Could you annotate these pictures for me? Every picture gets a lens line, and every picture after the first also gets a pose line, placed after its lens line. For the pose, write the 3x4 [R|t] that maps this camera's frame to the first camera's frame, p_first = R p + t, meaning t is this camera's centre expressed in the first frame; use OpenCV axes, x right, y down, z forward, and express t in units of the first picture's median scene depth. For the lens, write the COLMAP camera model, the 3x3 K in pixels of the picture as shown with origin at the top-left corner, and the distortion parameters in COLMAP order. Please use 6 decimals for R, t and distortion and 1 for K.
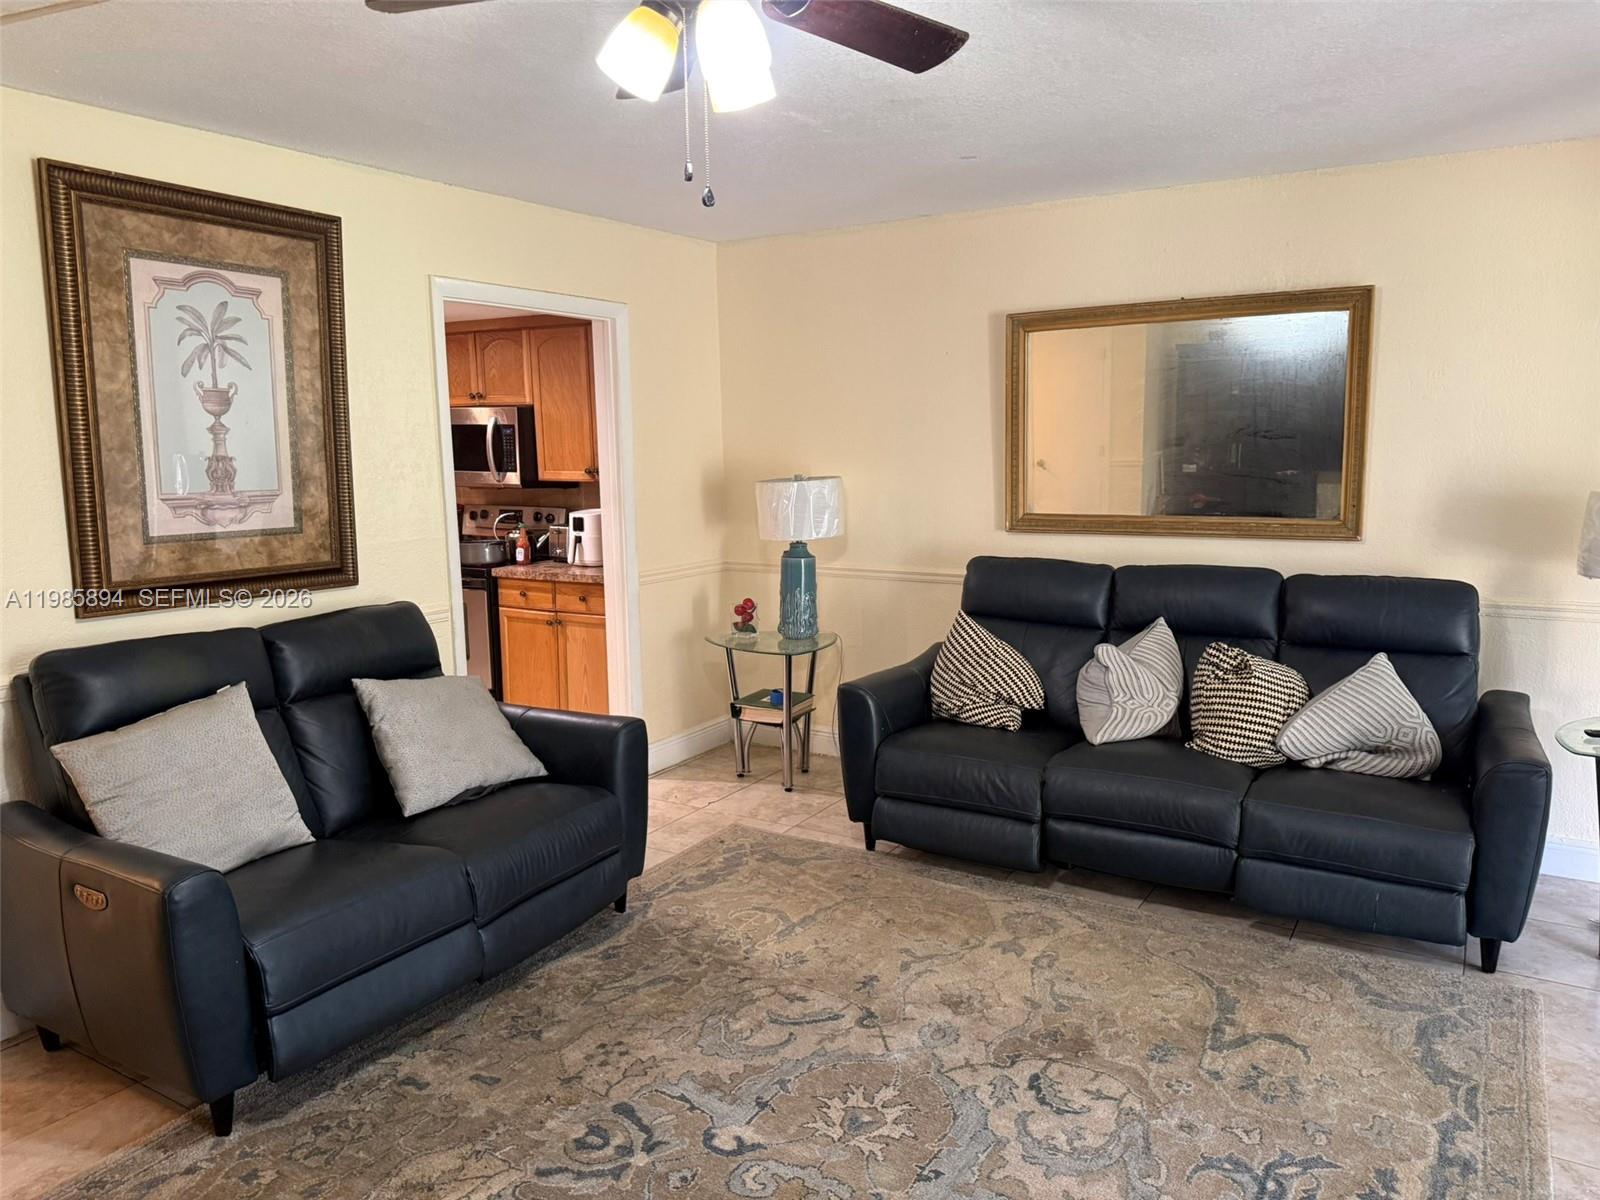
lens RADIAL K [[1126.8, 0, 810.1], [0, 1126.8, 608.3], [0, 0, 1]] dist [0.071262, -0.092192]
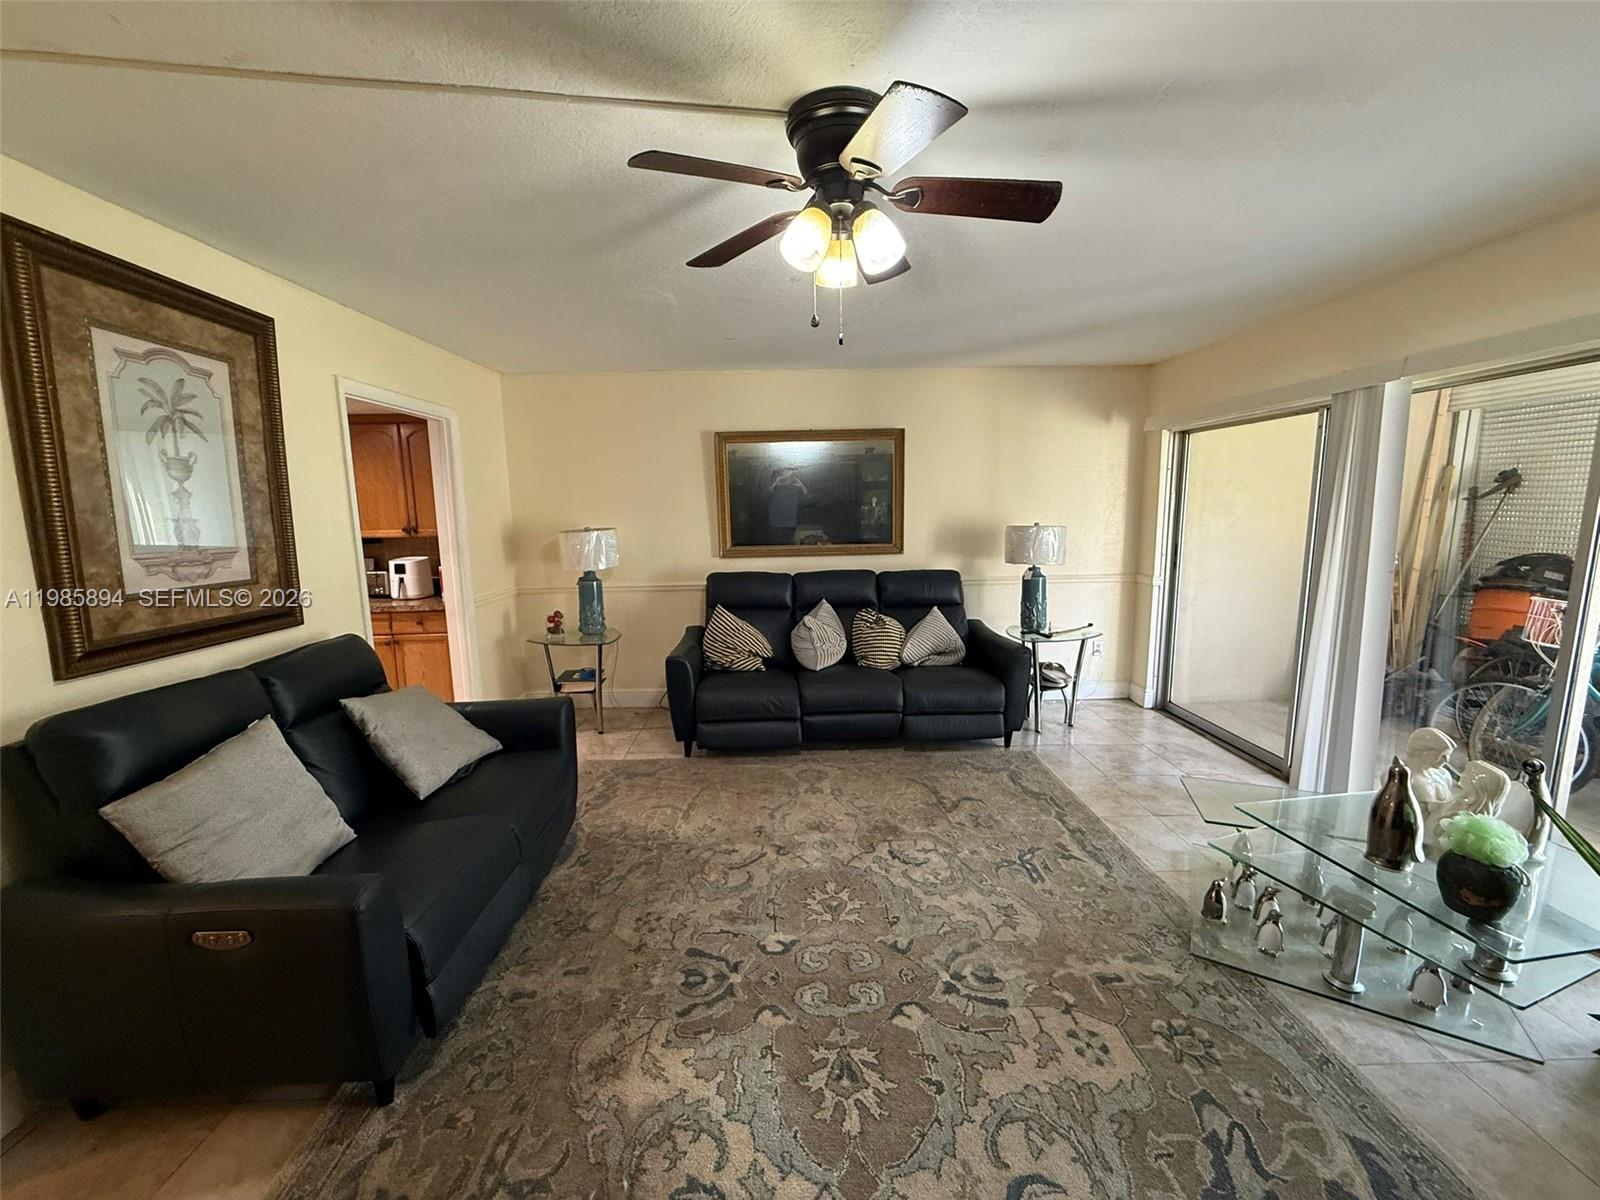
lens RADIAL K [[639.1, 0, 796.0], [0, 639.1, 598.3], [0, 0, 1]] dist [0.000486, 0.000323]
pose [[0.844375, -0.079889, 0.529763, -0.368153], [0.086668, 0.996164, 0.012086, -0.012973], [-0.528697, 0.035709, 0.848059, 0.172478]]
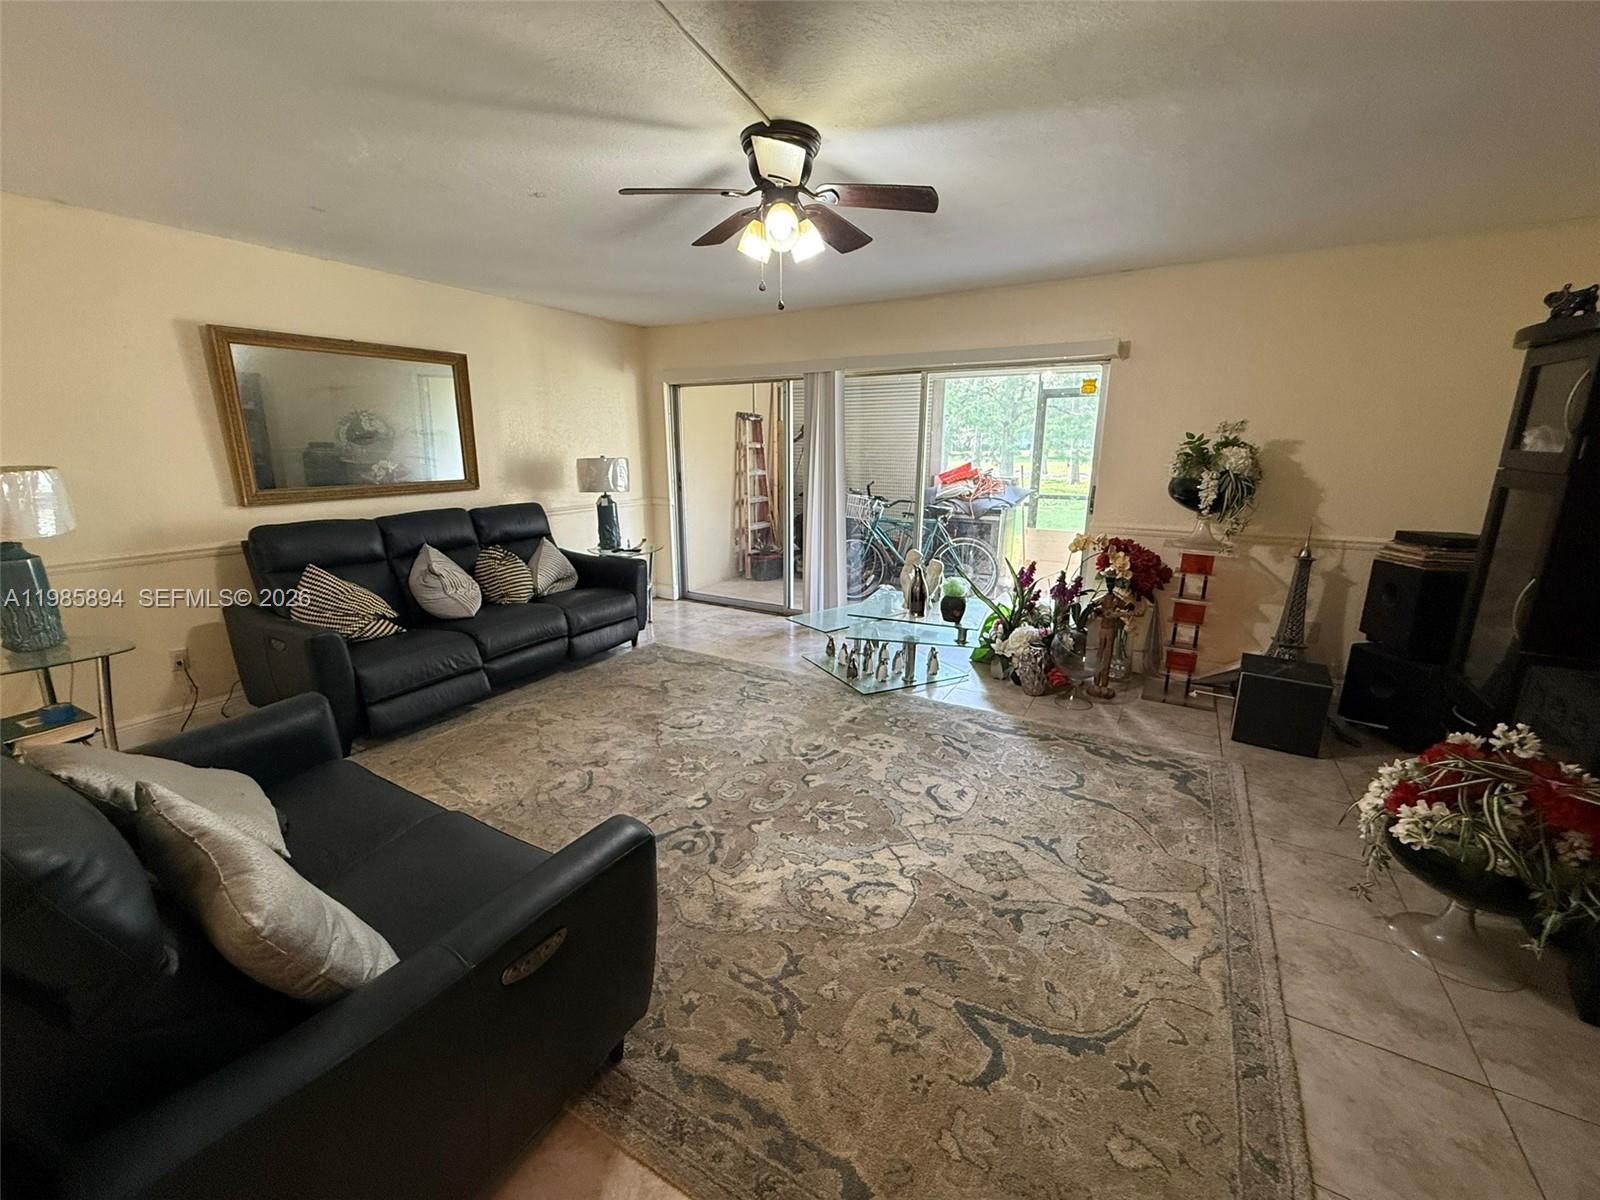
lens RADIAL K [[639.1, 0, 795.1], [0, 639.1, 598.8], [0, 0, 1]] dist [0.000486, 0.000323]
pose [[-0.010978, -0.227523, 0.973711, -0.797655], [0.150198, 0.962346, 0.226561, -0.057805], [-0.988595, 0.148737, 0.023609, 0.593847]]
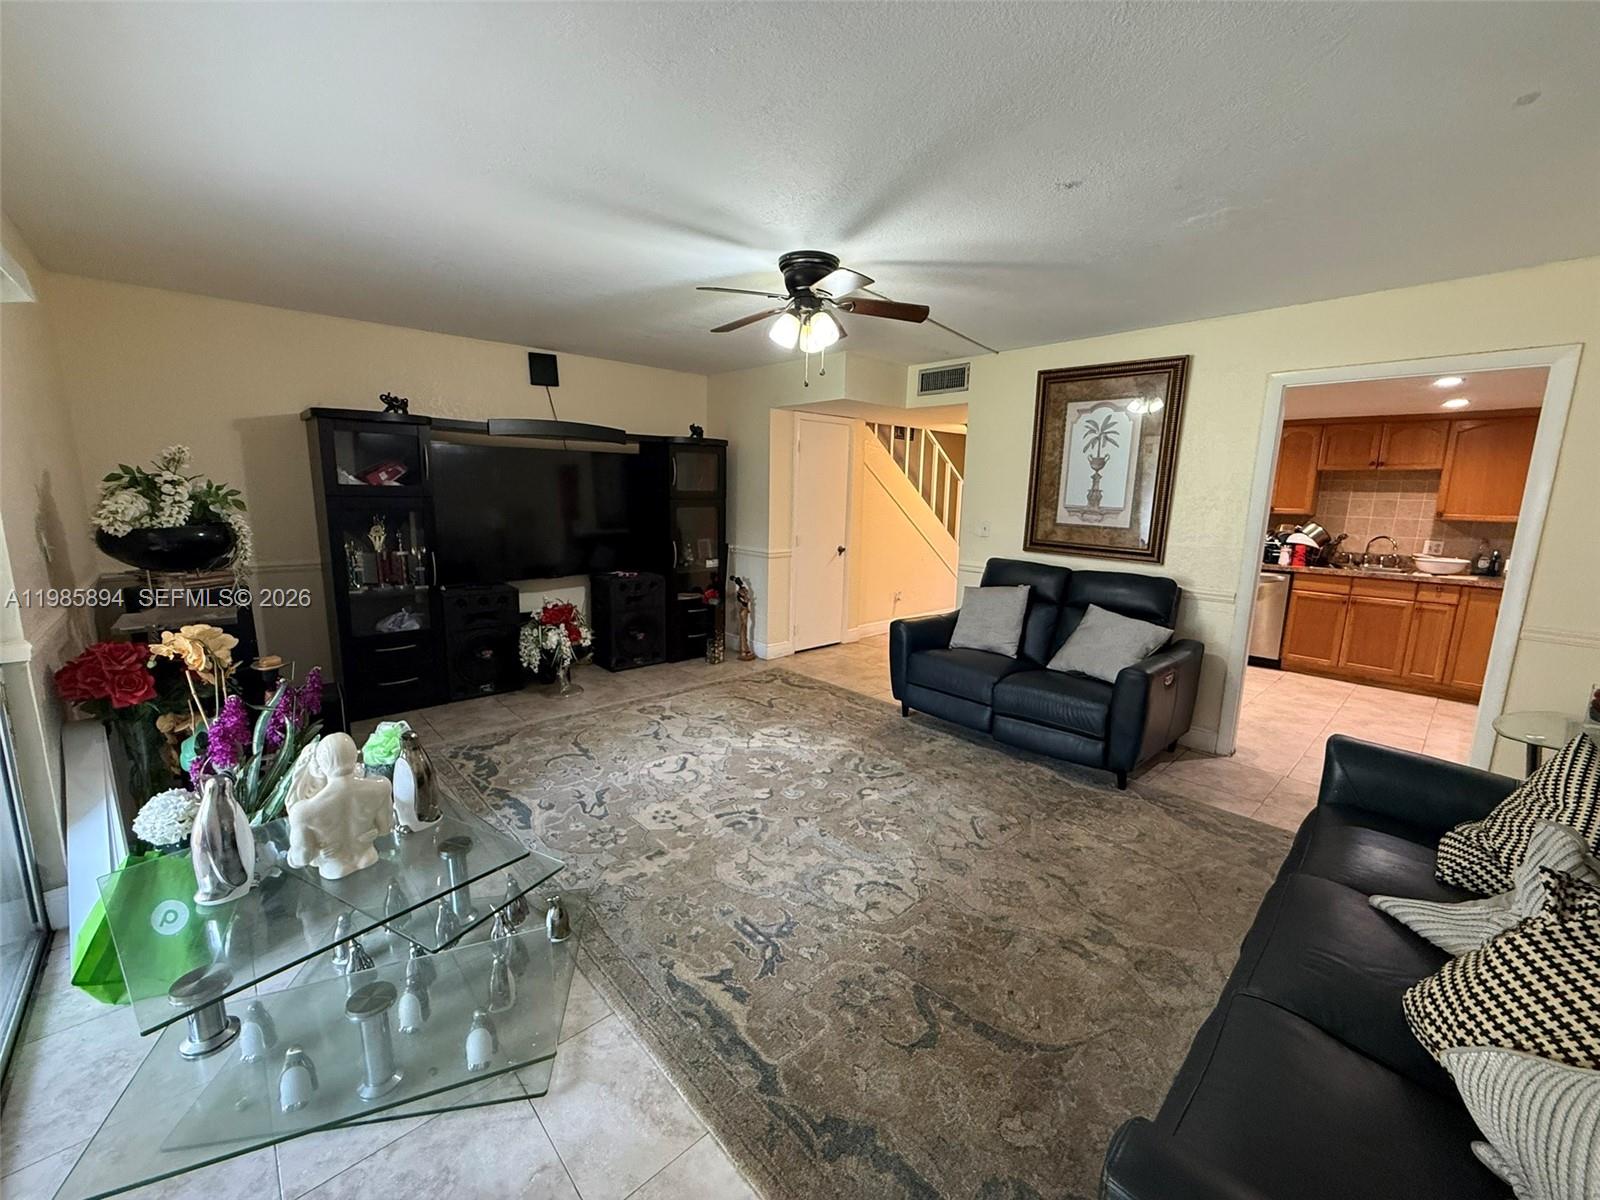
lens RADIAL K [[639.1, 0, 794.4], [0, 639.1, 600.0], [0, 0, 1]] dist [0.000486, 0.000323]
pose [[-0.280981, 0.171568, -0.944253, 0.837581], [-0.162481, 0.961183, 0.222994, -0.115034], [0.945859, 0.216081, -0.242198, 0.839746]]
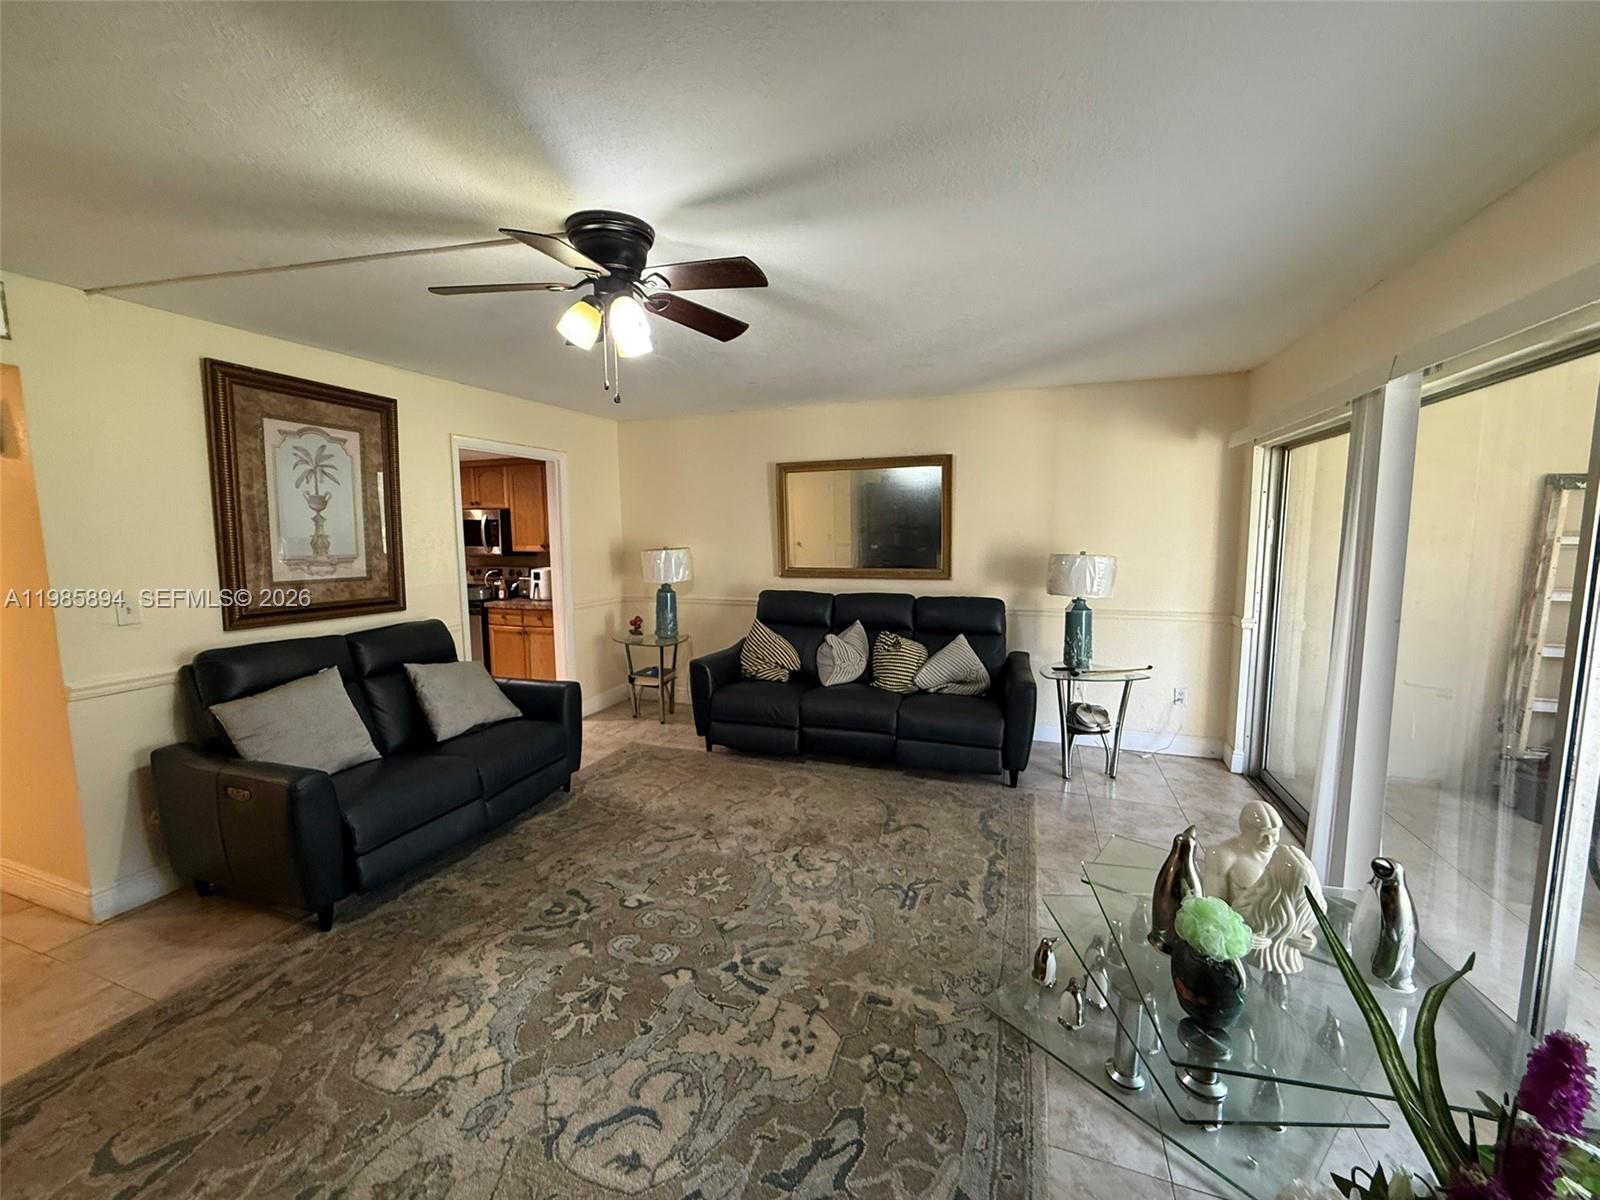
lens RADIAL K [[639.1, 0, 795.4], [0, 639.1, 598.9], [0, 0, 1]] dist [0.000486, 0.000323]
pose [[0.981867, -0.015383, 0.188945, -0.001448], [0.023930, 0.998787, -0.043036, 0.021230], [-0.188054, 0.046777, 0.981044, -0.068004]]
